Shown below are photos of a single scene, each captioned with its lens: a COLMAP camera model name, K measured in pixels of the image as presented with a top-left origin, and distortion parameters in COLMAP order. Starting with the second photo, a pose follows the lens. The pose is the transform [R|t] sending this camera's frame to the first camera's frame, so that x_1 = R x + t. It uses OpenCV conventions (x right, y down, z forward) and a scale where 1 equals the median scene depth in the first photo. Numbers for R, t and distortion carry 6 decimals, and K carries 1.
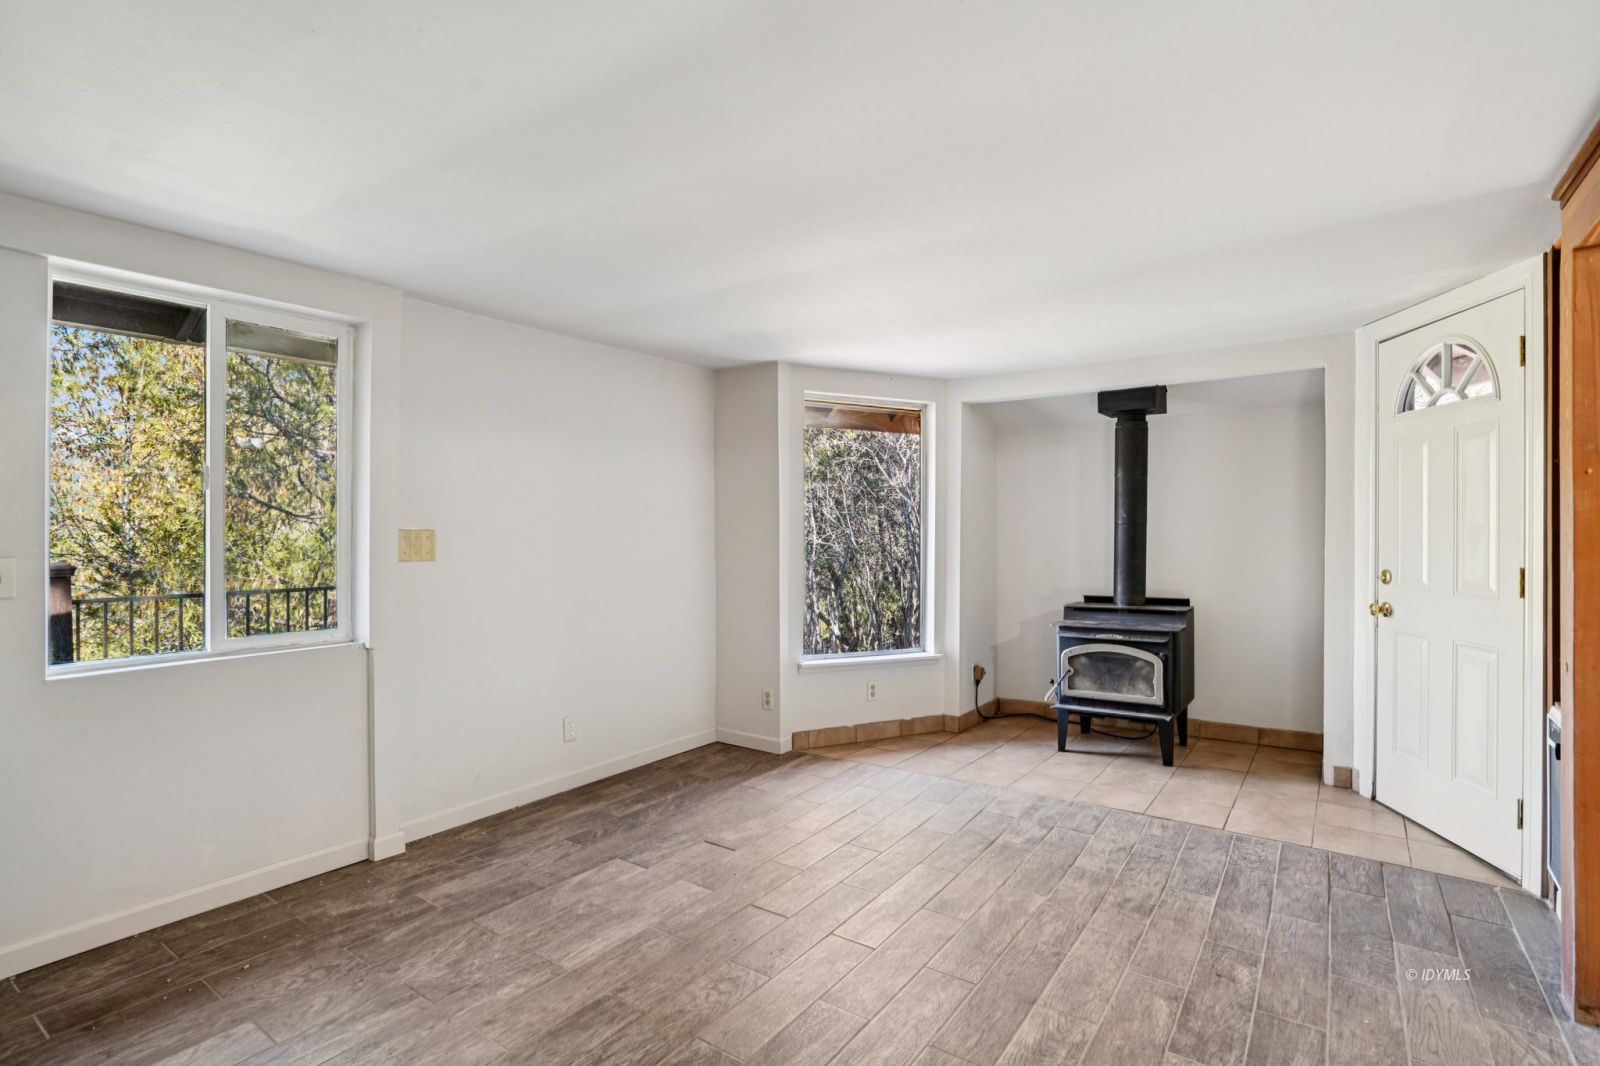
lens RADIAL K [[735.9, 0, 800.0], [0, 735.9, 533.0], [0, 0, 1]] dist [-0.060272, 0.023250]
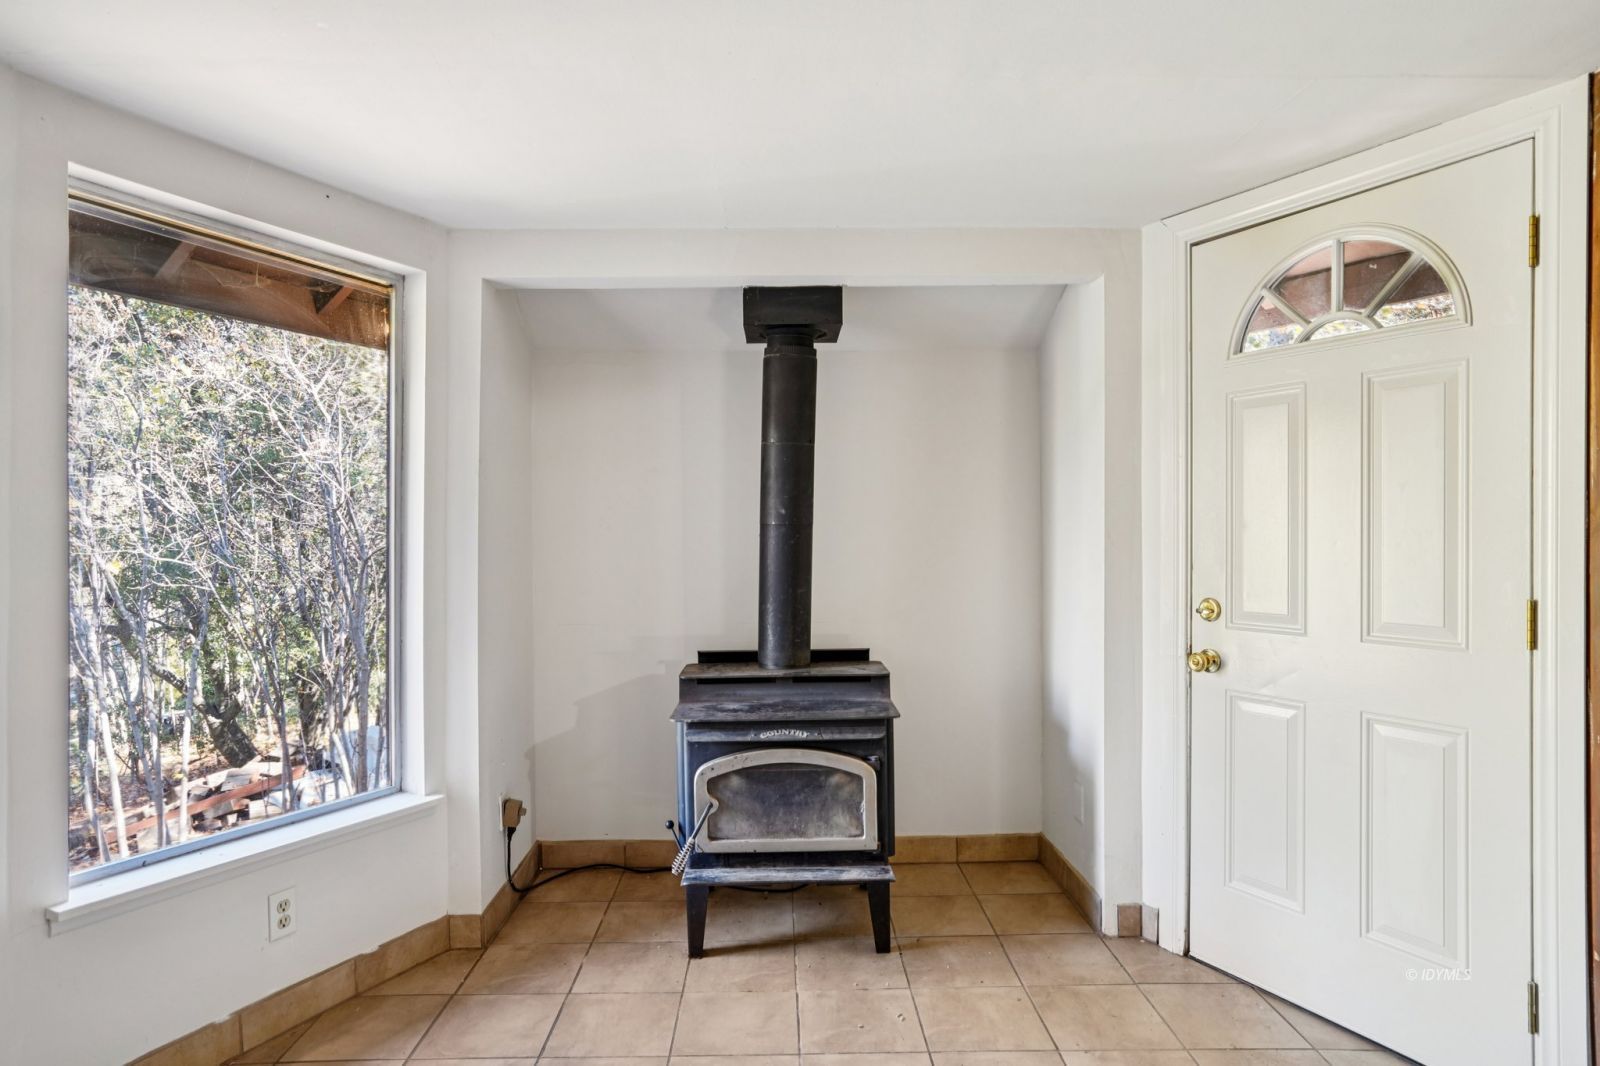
lens RADIAL K [[864.0, 0, 769.9], [0, 864.0, 542.4], [0, 0, 1]] dist [-0.014005, 0.001976]
pose [[0.805844, -0.009691, 0.592049, 0.041496], [0.005518, 0.999946, 0.008857, -0.006888], [-0.592103, -0.003870, 0.805853, 0.531548]]
